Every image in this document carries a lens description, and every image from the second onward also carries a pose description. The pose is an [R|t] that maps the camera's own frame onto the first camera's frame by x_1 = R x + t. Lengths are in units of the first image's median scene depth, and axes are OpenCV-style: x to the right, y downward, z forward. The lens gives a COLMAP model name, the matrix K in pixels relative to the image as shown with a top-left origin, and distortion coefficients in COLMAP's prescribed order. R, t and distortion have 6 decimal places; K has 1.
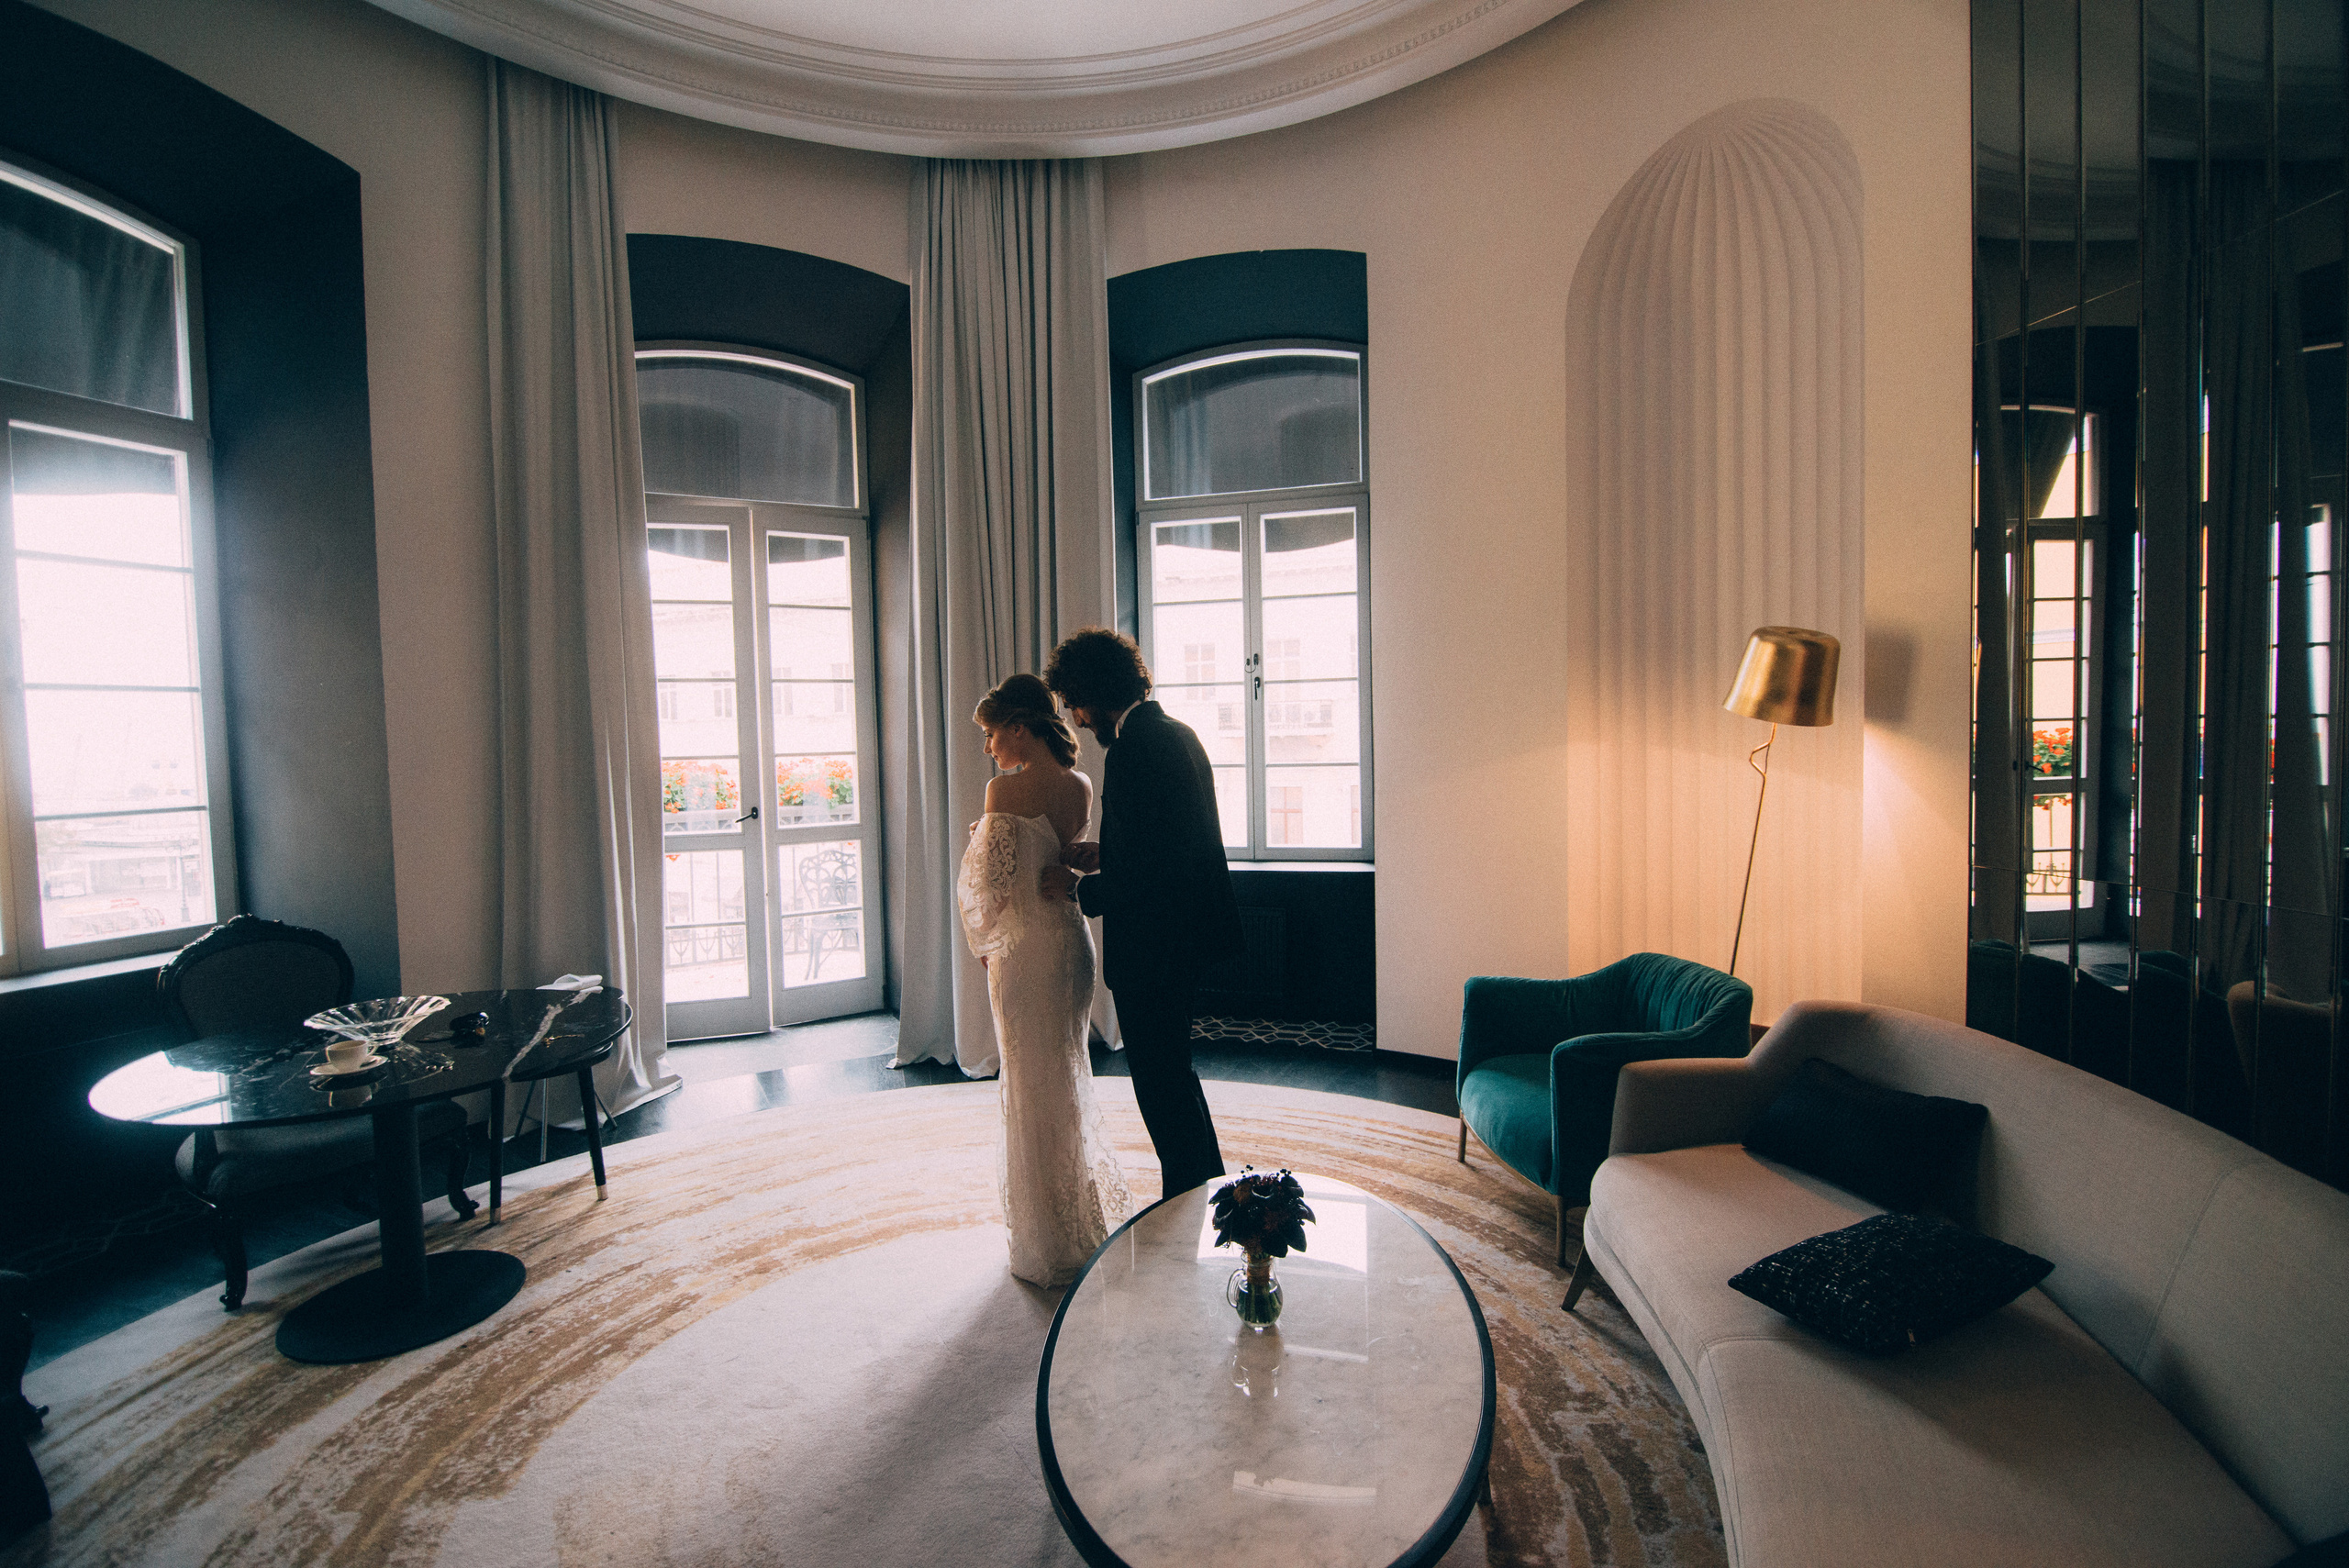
lens RADIAL K [[1088.1, 0, 1174.5], [0, 1088.1, 784.0], [0, 0, 1]] dist [0.045496, 0.000288]
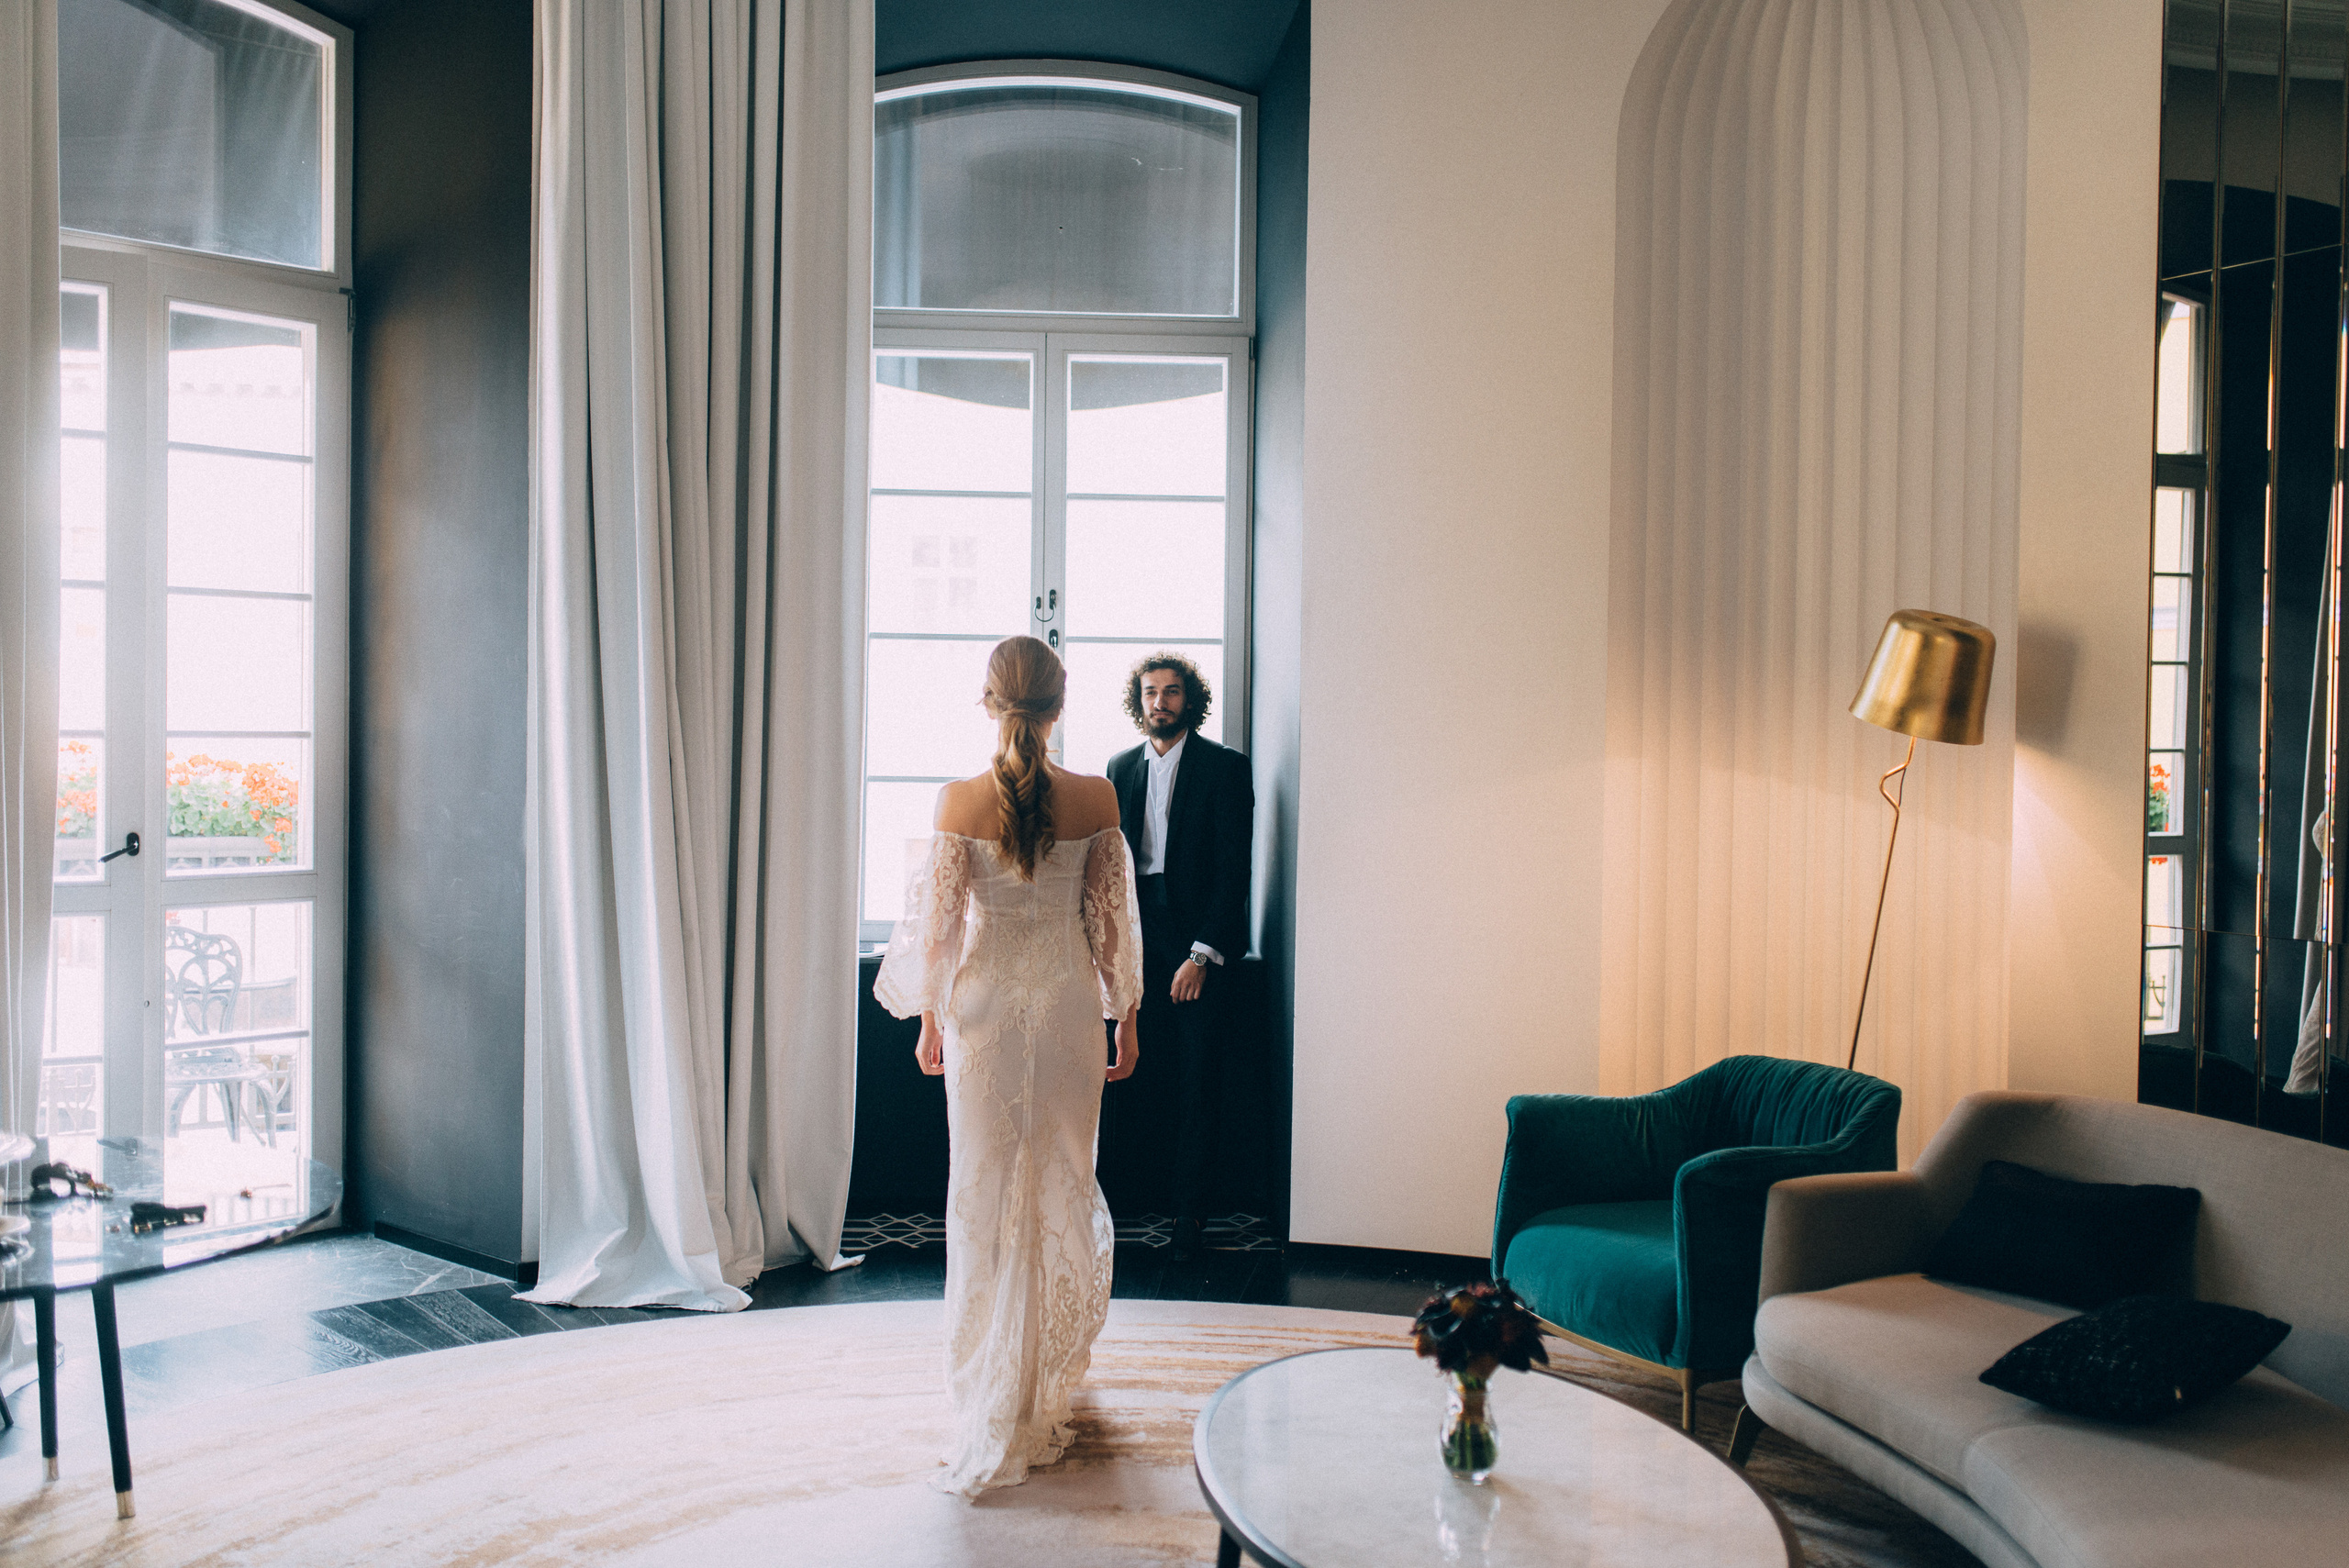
lens RADIAL K [[2387.3, 0, 1174.5], [0, 2387.3, 784.0], [0, 0, 1]] dist [0.114411, -0.022291]
pose [[0.943617, 0.028134, 0.329841, -0.460509], [-0.020145, 0.999416, -0.027613, 0.030272], [-0.330425, 0.019412, 0.943633, -0.372547]]
